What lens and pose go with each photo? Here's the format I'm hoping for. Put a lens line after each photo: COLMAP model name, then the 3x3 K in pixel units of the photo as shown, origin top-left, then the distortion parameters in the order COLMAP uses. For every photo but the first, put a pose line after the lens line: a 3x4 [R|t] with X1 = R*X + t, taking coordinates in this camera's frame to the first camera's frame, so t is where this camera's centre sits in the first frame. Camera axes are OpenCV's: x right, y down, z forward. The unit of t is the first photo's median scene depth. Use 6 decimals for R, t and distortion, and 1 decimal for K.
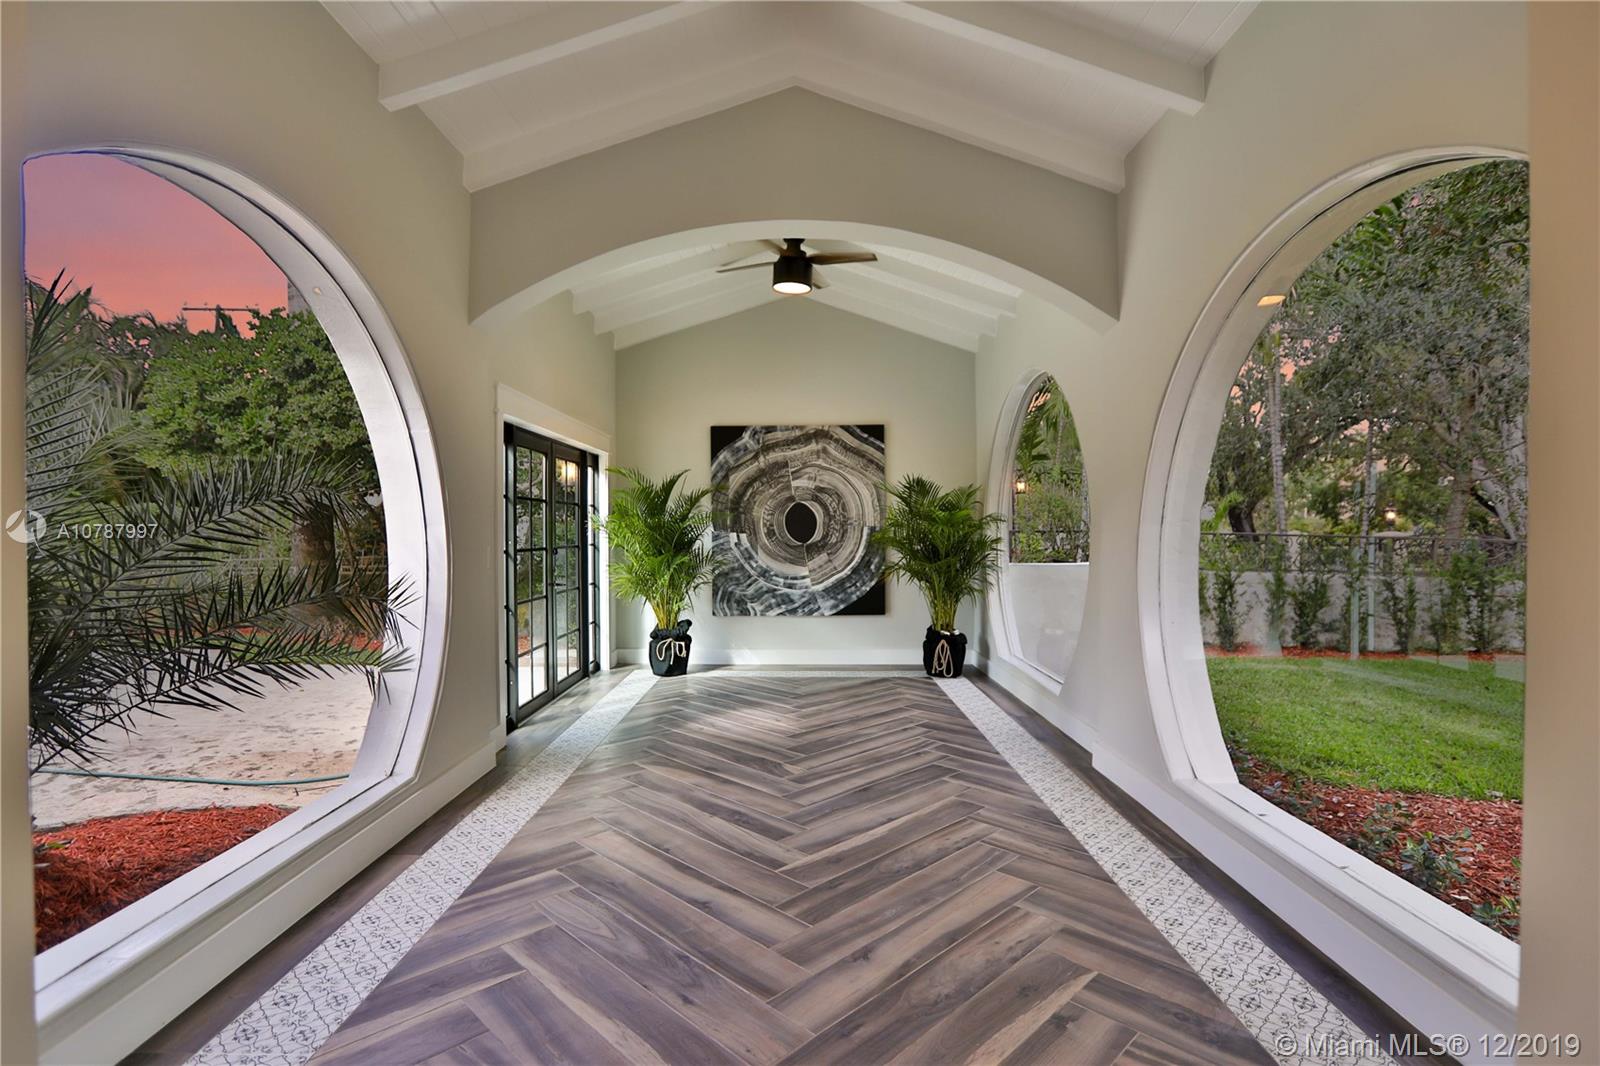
lens RADIAL K [[779.0, 0, 800.0], [0, 779.0, 533.0], [0, 0, 1]] dist [-0.035471, 0.000516]
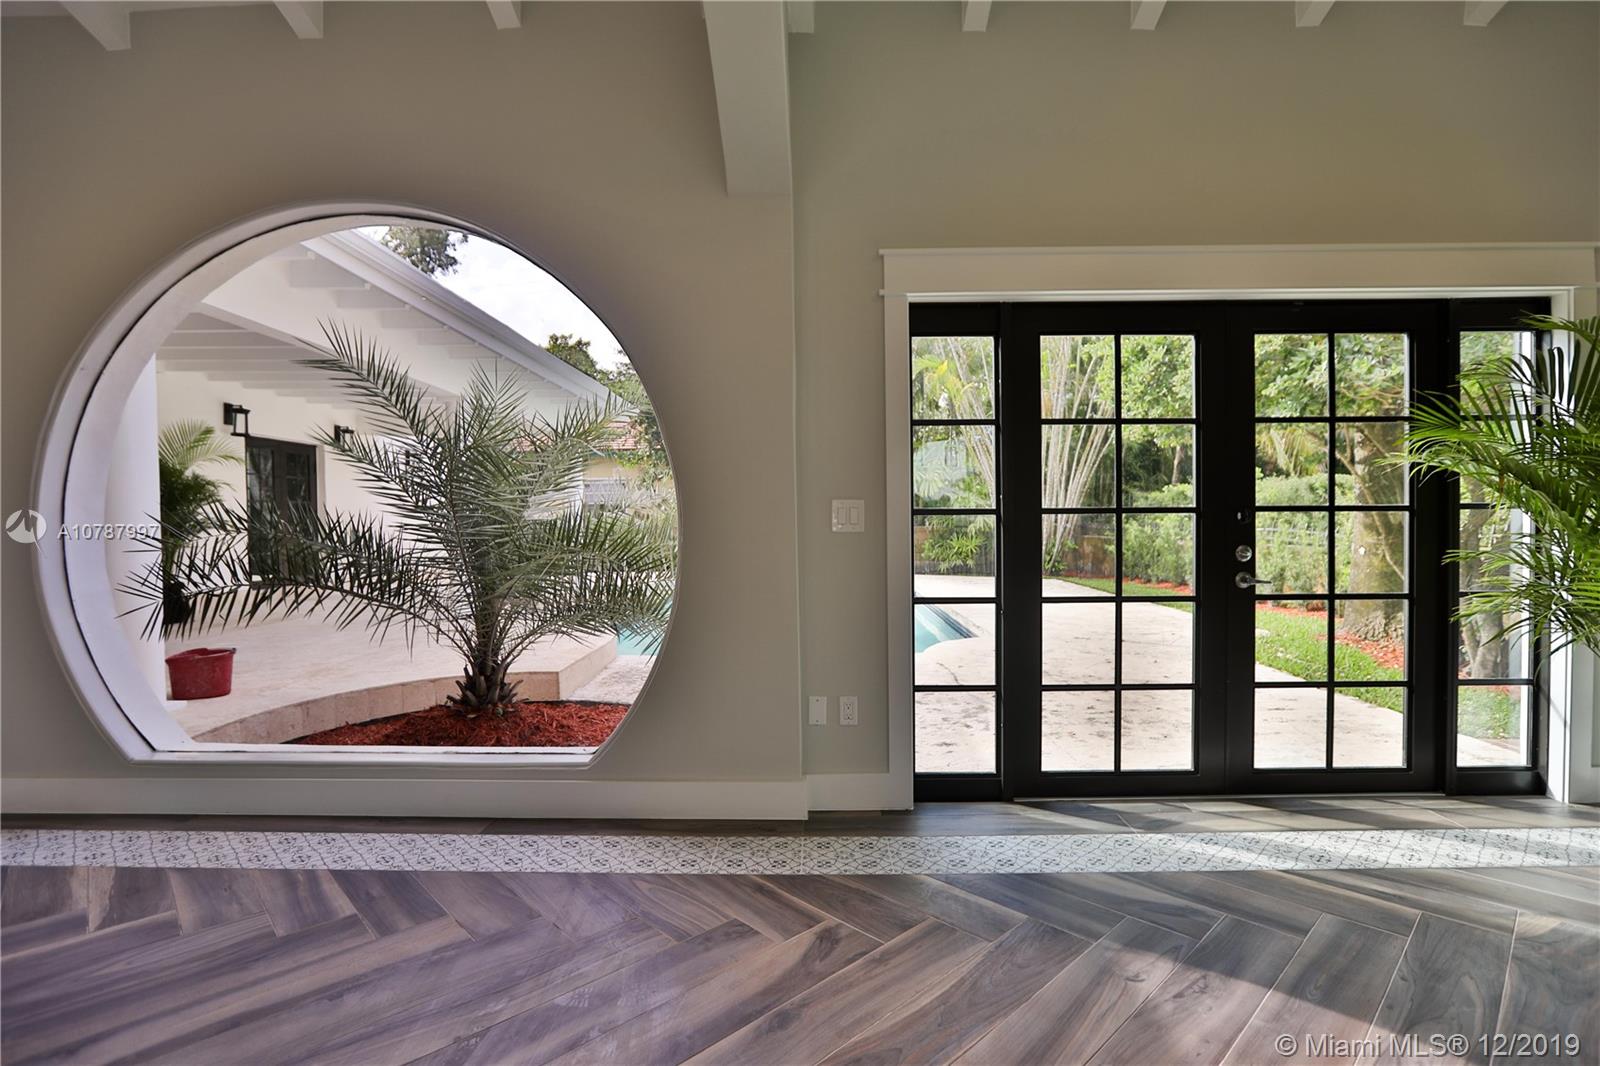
lens RADIAL K [[779.0, 0, 800.0], [0, 779.0, 533.0], [0, 0, 1]] dist [-0.035471, 0.000516]
pose [[-0.031158, 0.008829, -0.999475, 0.366063], [0.008153, 0.999930, 0.008579, 0.050896], [0.999481, -0.007882, -0.031228, 1.274947]]
